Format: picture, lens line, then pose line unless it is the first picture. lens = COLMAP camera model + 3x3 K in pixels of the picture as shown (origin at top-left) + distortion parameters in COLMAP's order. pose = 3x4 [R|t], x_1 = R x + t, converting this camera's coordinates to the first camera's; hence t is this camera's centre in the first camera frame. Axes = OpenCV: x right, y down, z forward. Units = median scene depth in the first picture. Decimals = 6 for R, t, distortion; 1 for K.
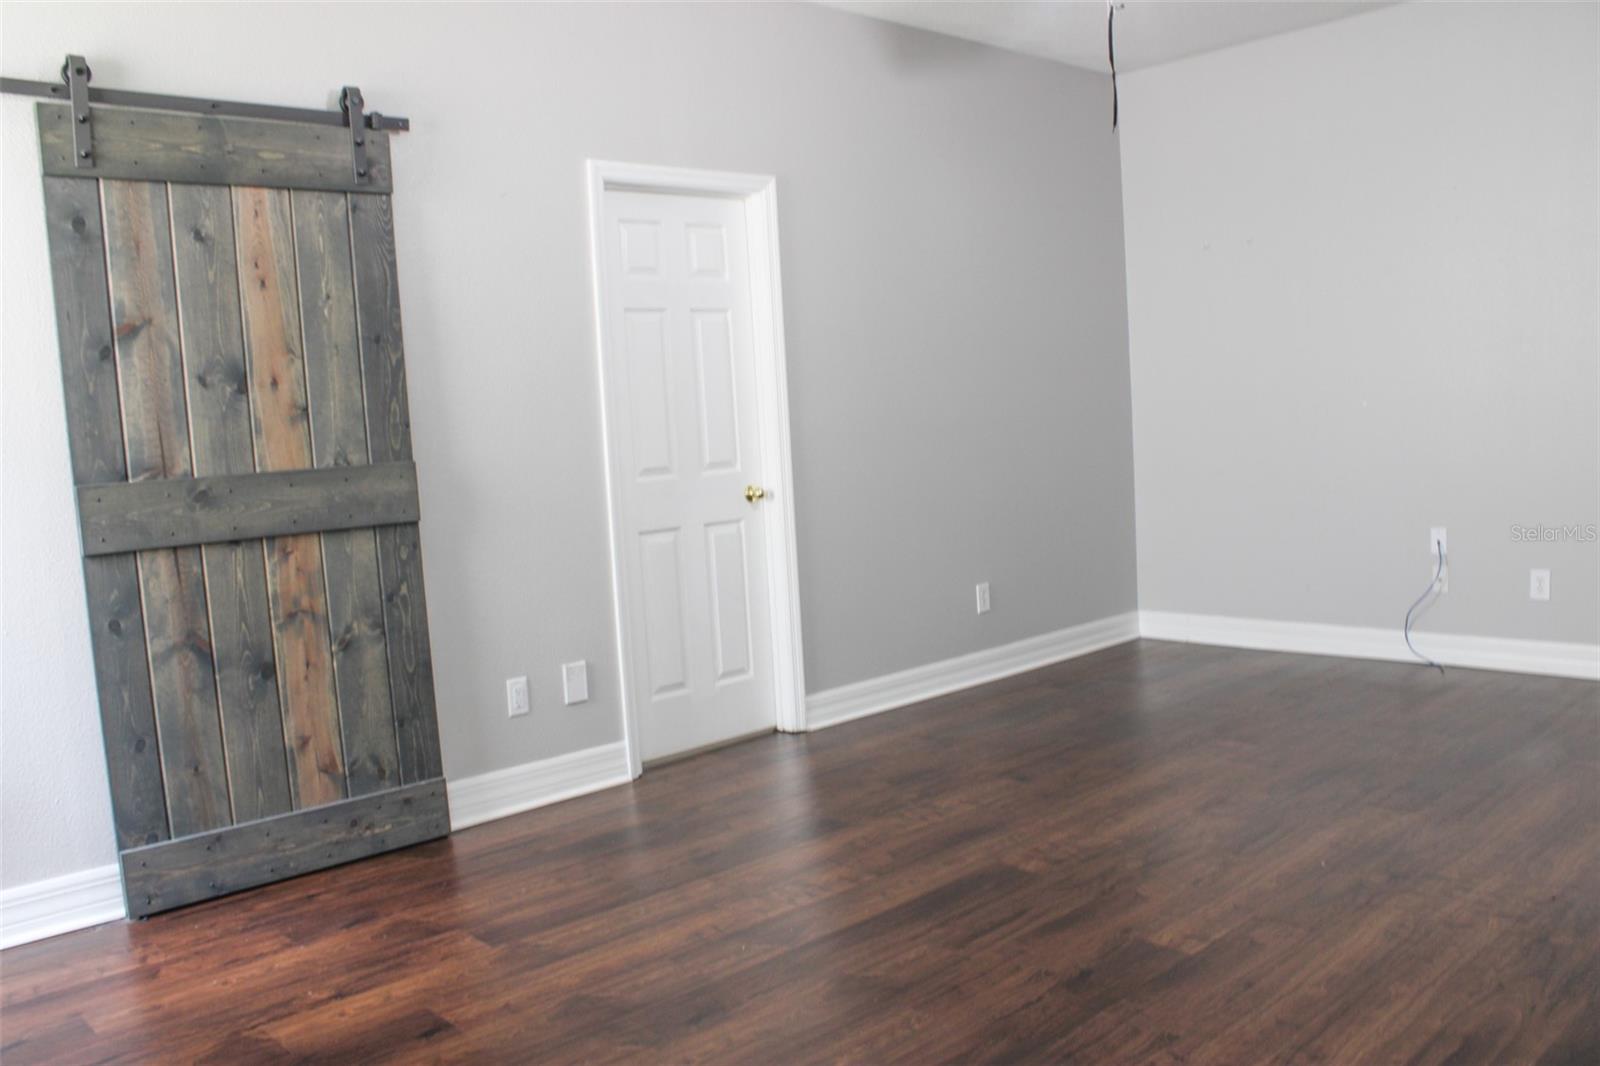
lens RADIAL K [[1395.5, 0, 800.0], [0, 1395.5, 533.0], [0, 0, 1]] dist [-0.005058, -0.001467]
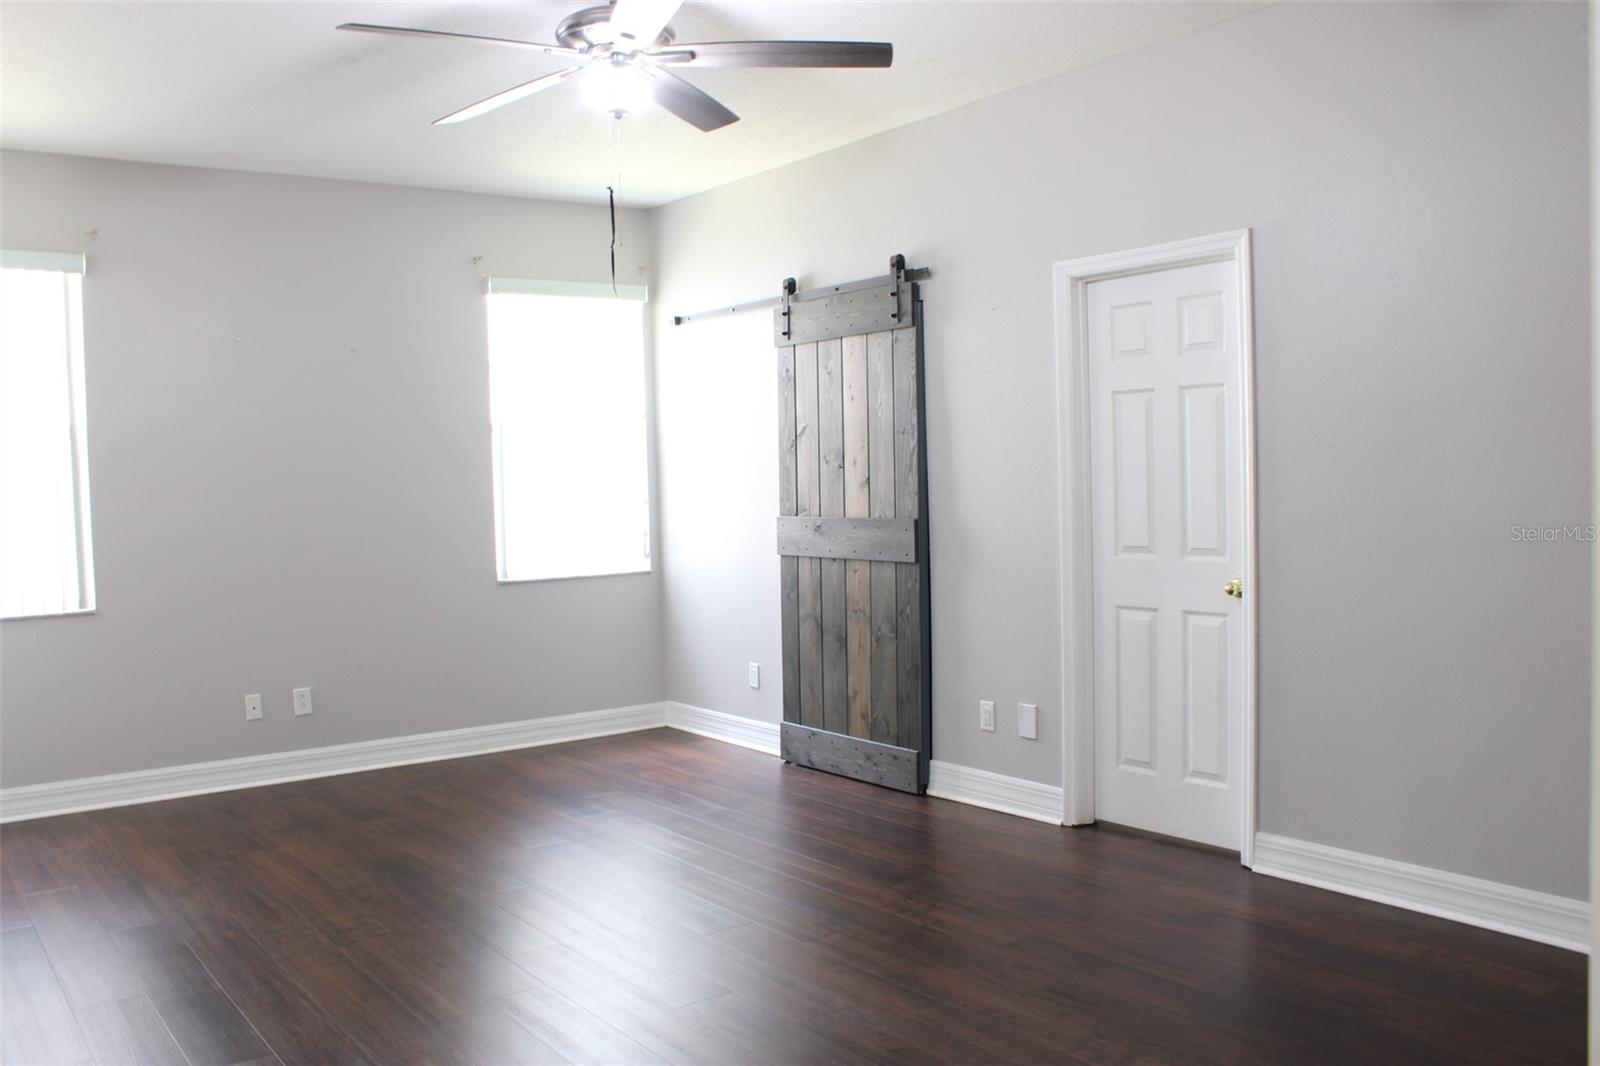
lens RADIAL K [[1395.5, 0, 800.0], [0, 1395.5, 533.0], [0, 0, 1]] dist [-0.005058, -0.001467]
pose [[-0.081461, 0.111756, -0.990391, 1.119399], [-0.052793, 0.991815, 0.116259, -0.195971], [0.995277, 0.061756, -0.074895, 1.011132]]
